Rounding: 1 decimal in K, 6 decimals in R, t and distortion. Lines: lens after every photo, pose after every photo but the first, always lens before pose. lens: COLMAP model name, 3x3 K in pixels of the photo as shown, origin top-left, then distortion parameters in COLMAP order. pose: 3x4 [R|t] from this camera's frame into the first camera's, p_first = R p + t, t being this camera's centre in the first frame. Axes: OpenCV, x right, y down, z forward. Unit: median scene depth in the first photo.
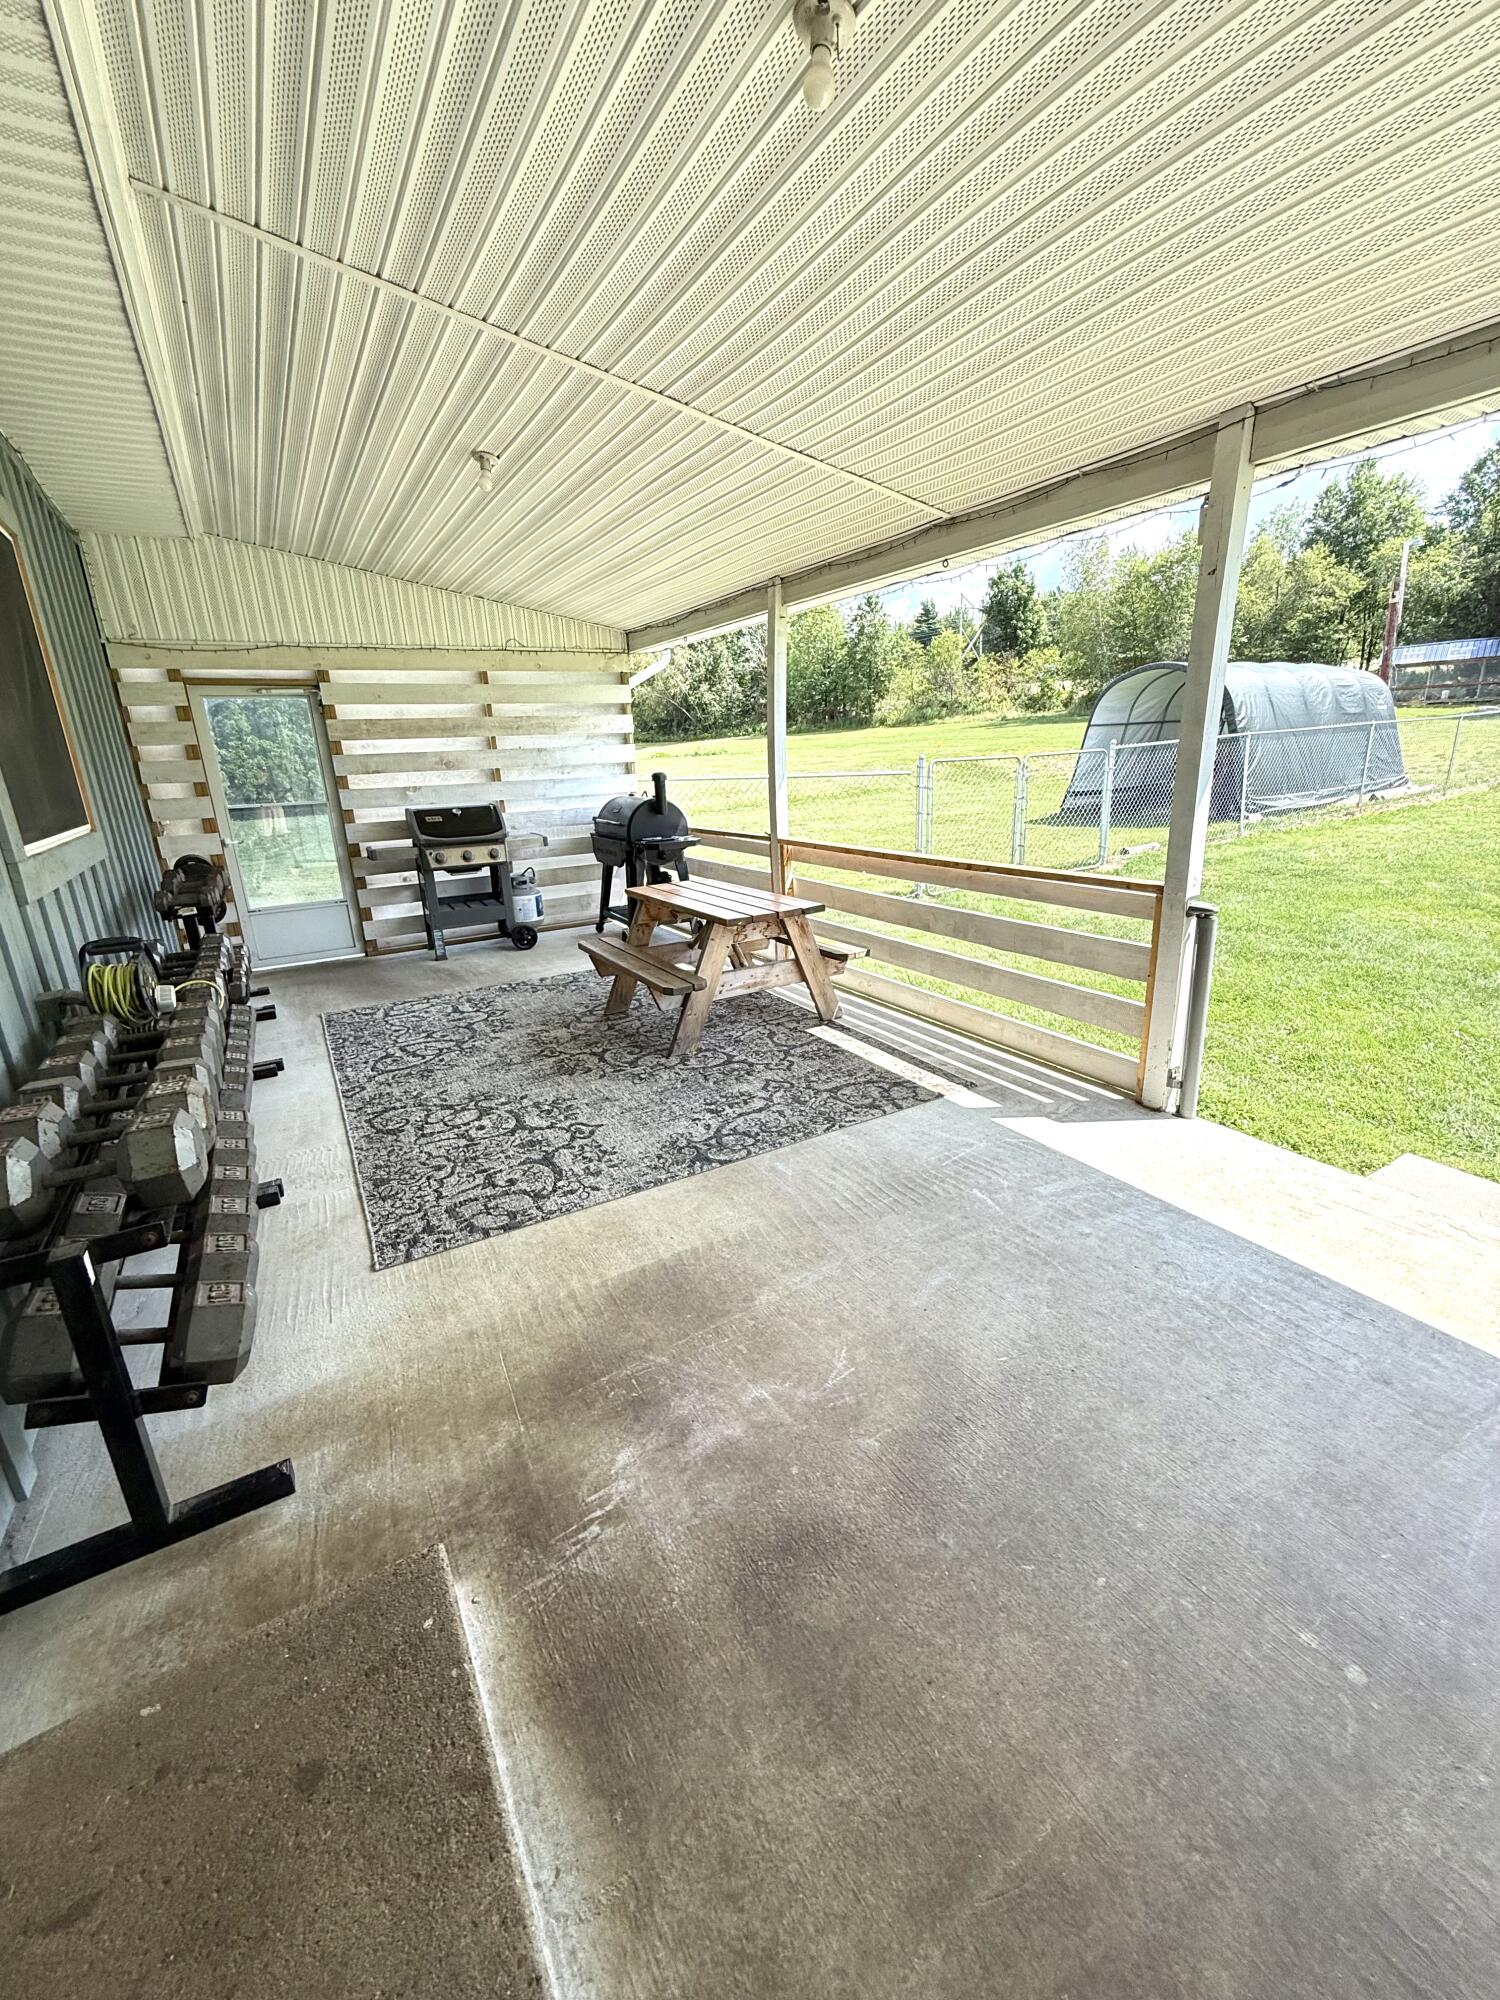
lens RADIAL K [[795.8, 0, 749.3], [0, 795.8, 996.8], [0, 0, 1]] dist [0.000224, -0.000216]
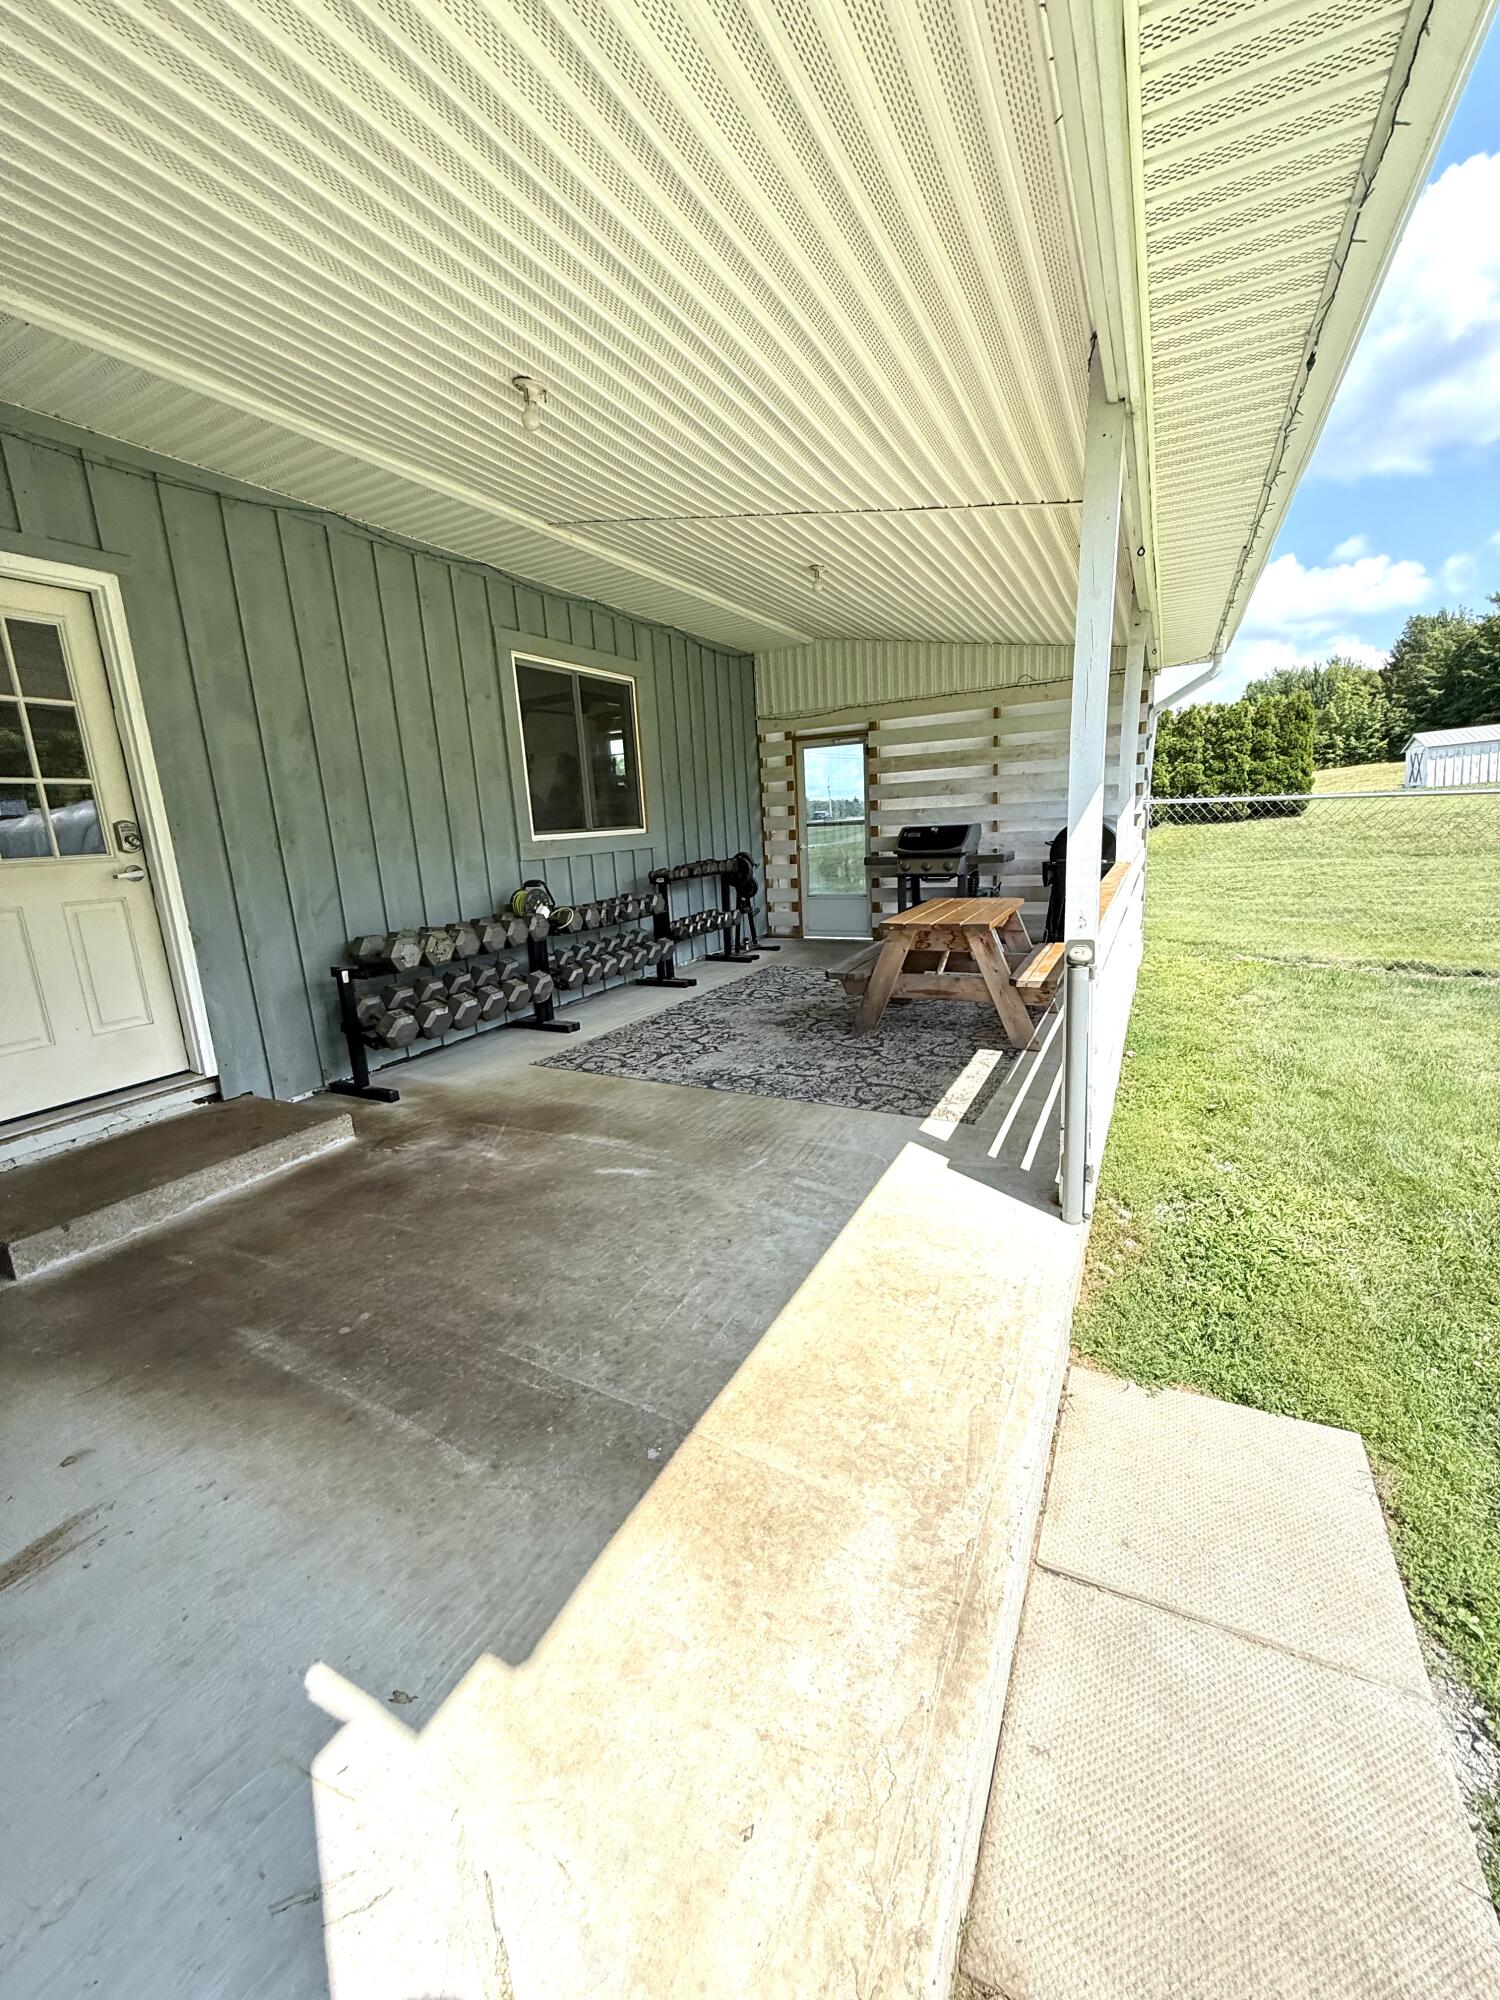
lens RADIAL K [[795.8, 0, 749.3], [0, 795.8, 996.8], [0, 0, 1]] dist [0.000224, -0.000216]
pose [[0.528952, 0.193233, -0.826360, 0.762047], [-0.217021, 0.972155, 0.088411, -0.049839], [0.820434, 0.132572, 0.556159, 0.209625]]
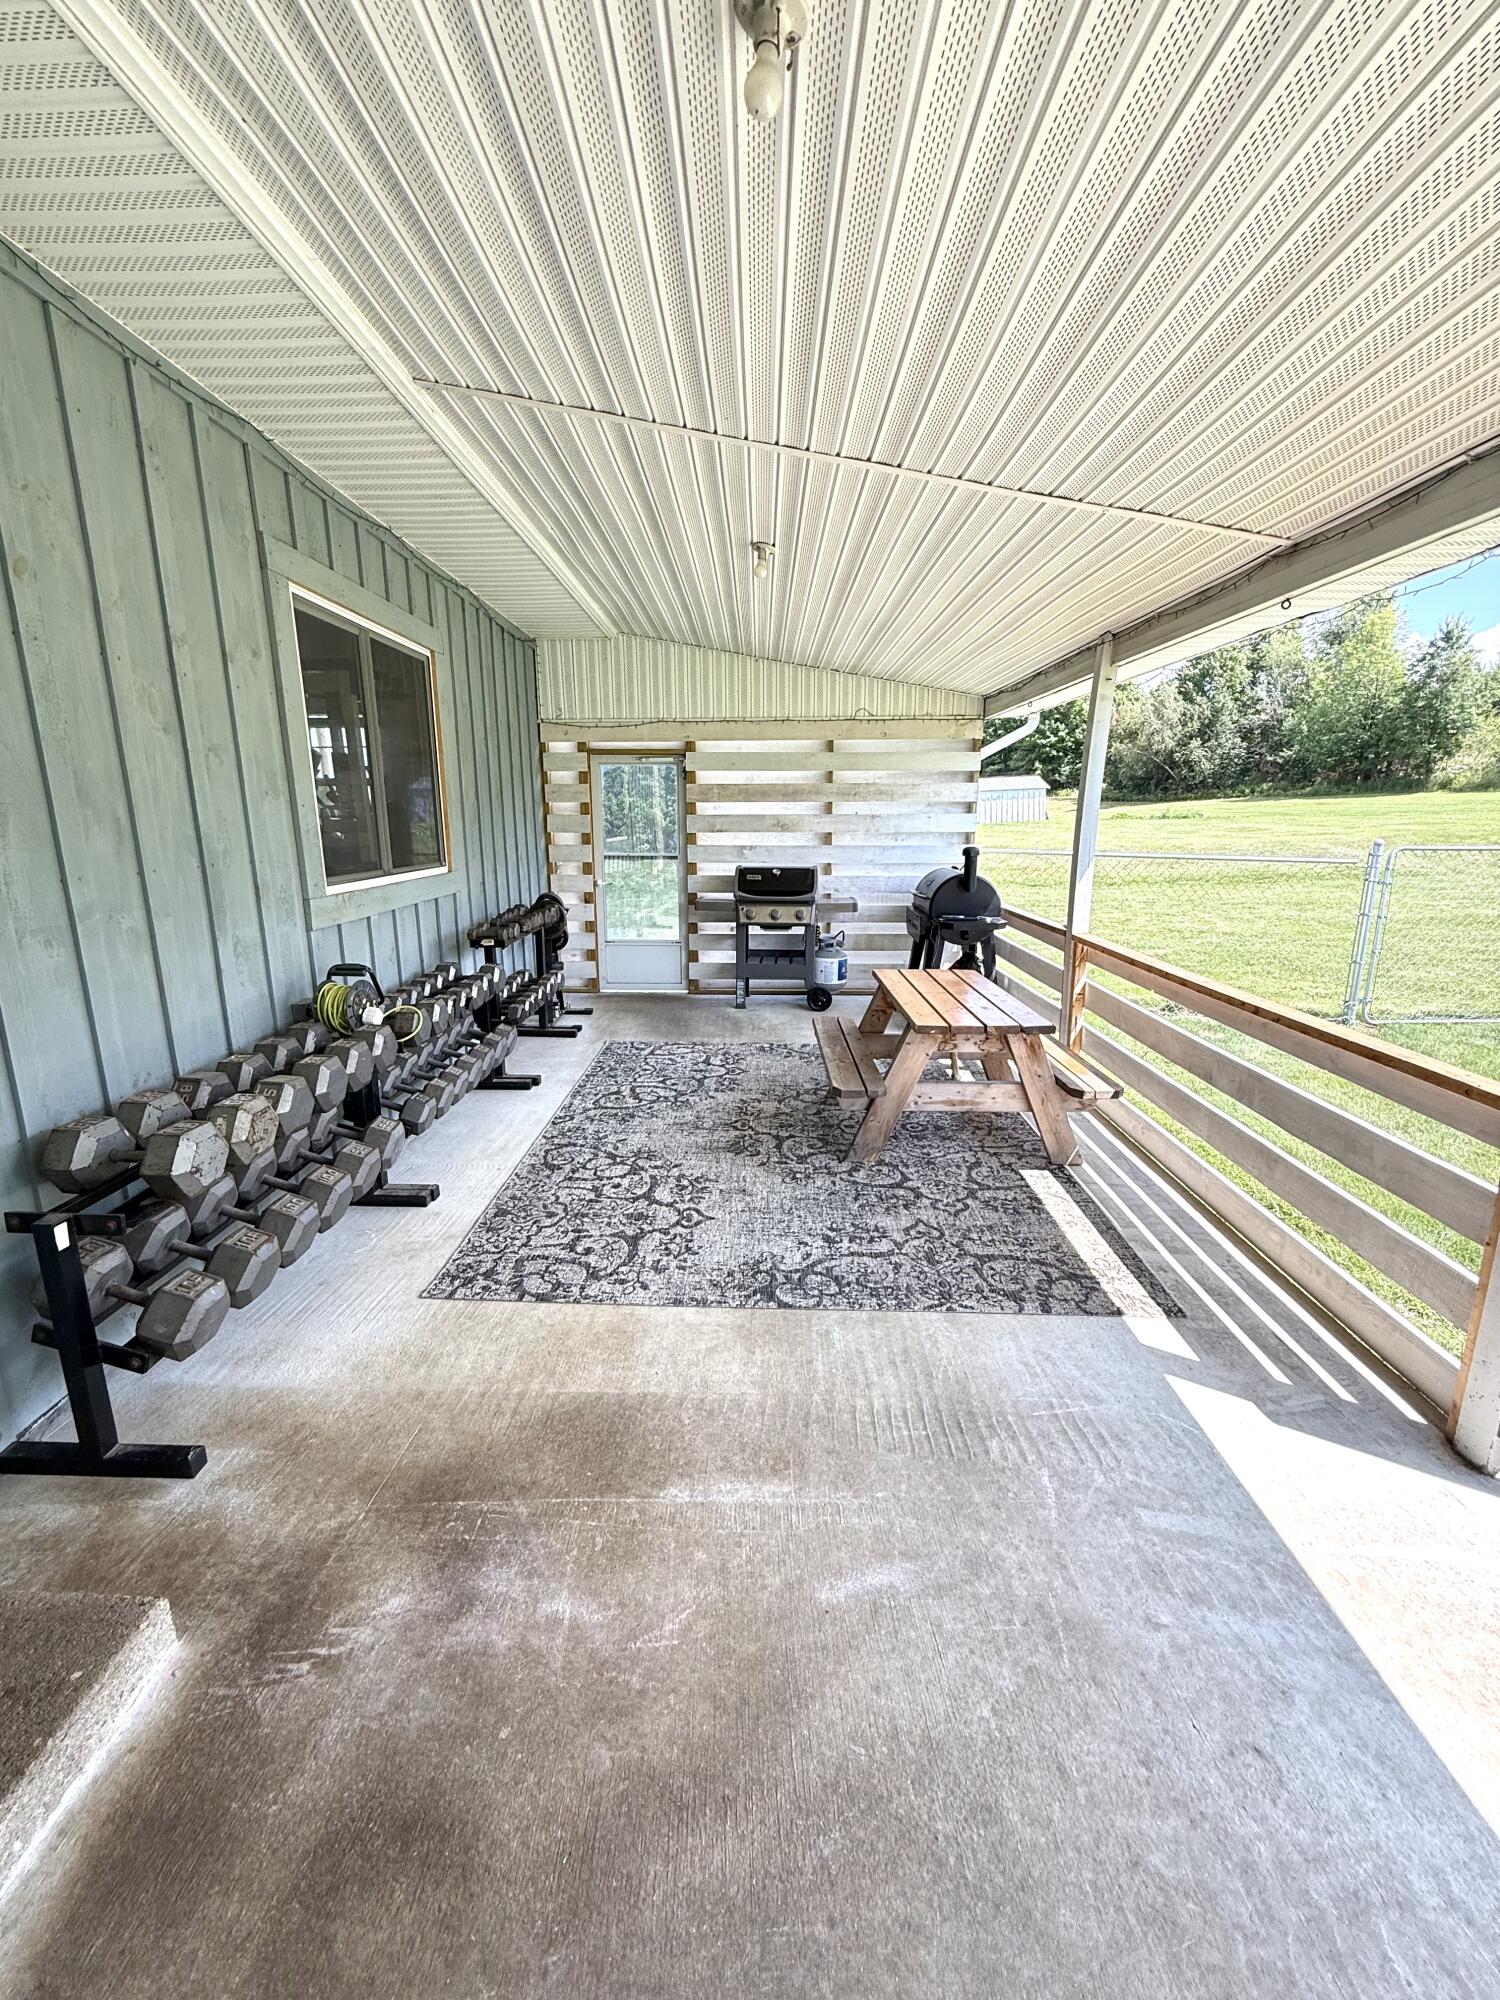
lens RADIAL K [[795.8, 0, 749.3], [0, 795.8, 996.8], [0, 0, 1]] dist [0.000224, -0.000216]
pose [[0.848976, 0.154942, -0.505206, 0.231318], [-0.186151, 0.982454, -0.011509, -0.076327], [0.494558, 0.103815, 0.862922, 0.138047]]
